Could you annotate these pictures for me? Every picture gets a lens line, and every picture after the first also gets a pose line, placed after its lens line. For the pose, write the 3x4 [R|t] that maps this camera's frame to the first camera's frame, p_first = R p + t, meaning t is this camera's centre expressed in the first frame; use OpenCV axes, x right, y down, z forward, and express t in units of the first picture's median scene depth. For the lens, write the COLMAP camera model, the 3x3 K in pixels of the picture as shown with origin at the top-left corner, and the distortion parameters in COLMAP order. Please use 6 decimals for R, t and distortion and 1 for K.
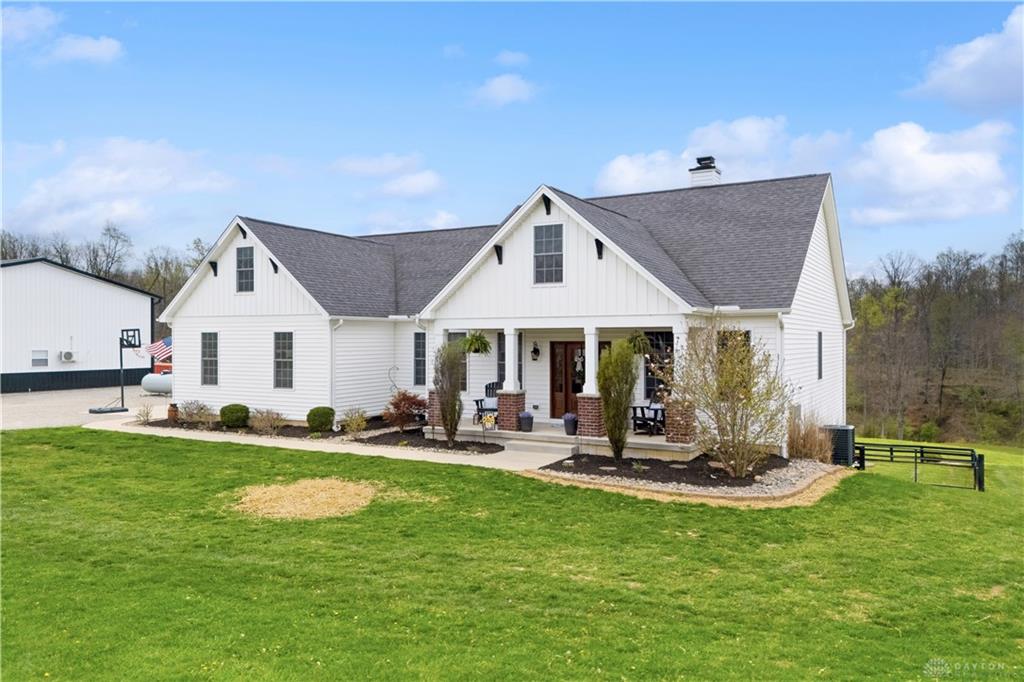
lens RADIAL K [[759.3, 0, 519.2], [0, 759.3, 341.3], [0, 0, 1]] dist [0.080317, -0.098960]
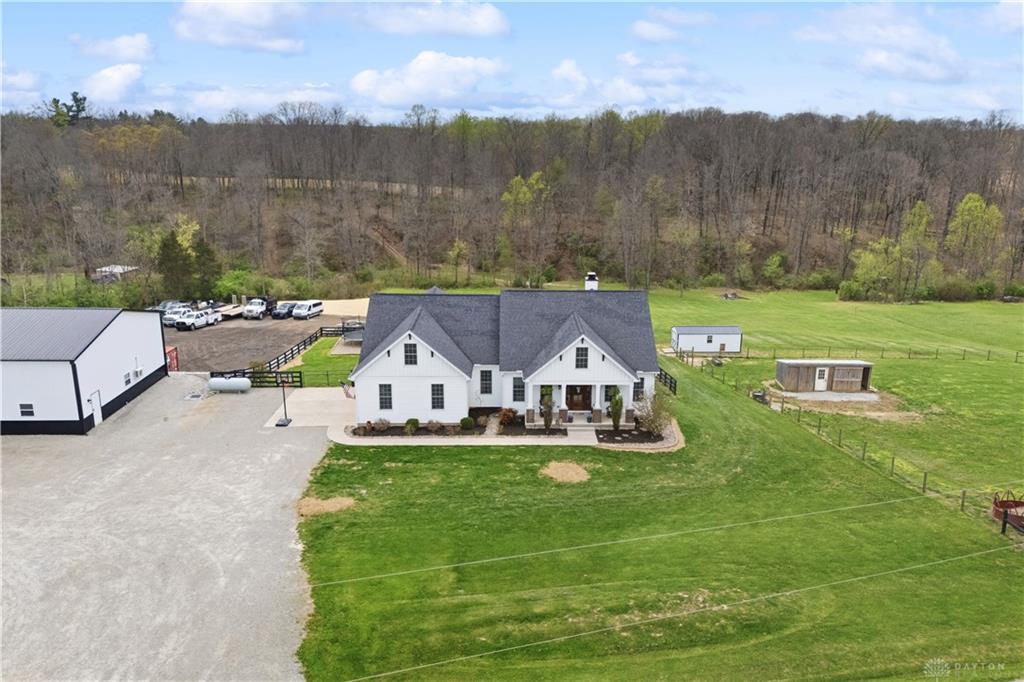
lens RADIAL K [[779.3, 0, 542.8], [0, 779.3, 340.8], [0, 0, 1]] dist [0.086220, -0.106738]
pose [[0.852585, -0.120456, 0.508517, -1.106409], [-0.012973, 0.967894, 0.251022, -0.651223], [-0.522428, -0.220614, 0.823649, -0.867188]]
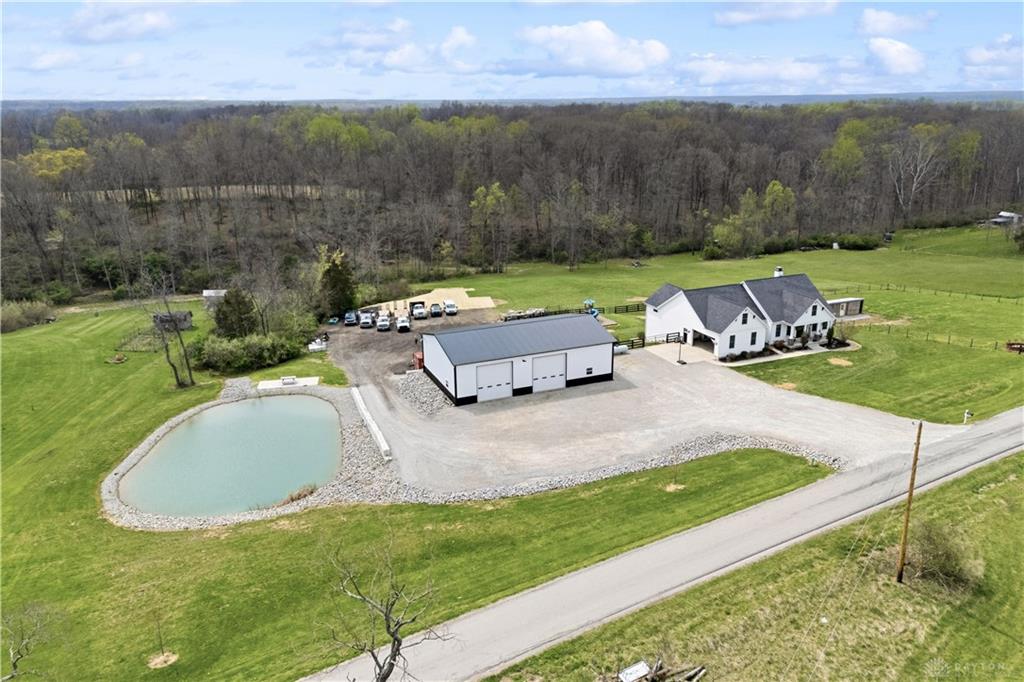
lens RADIAL K [[759.3, 0, 519.2], [0, 759.3, 341.3], [0, 0, 1]] dist [0.080317, -0.098960]
pose [[0.611449, -0.243628, 0.752845, -4.143474], [0.012893, 0.954363, 0.298369, -1.196450], [-0.791178, -0.172731, 0.586686, -0.435807]]
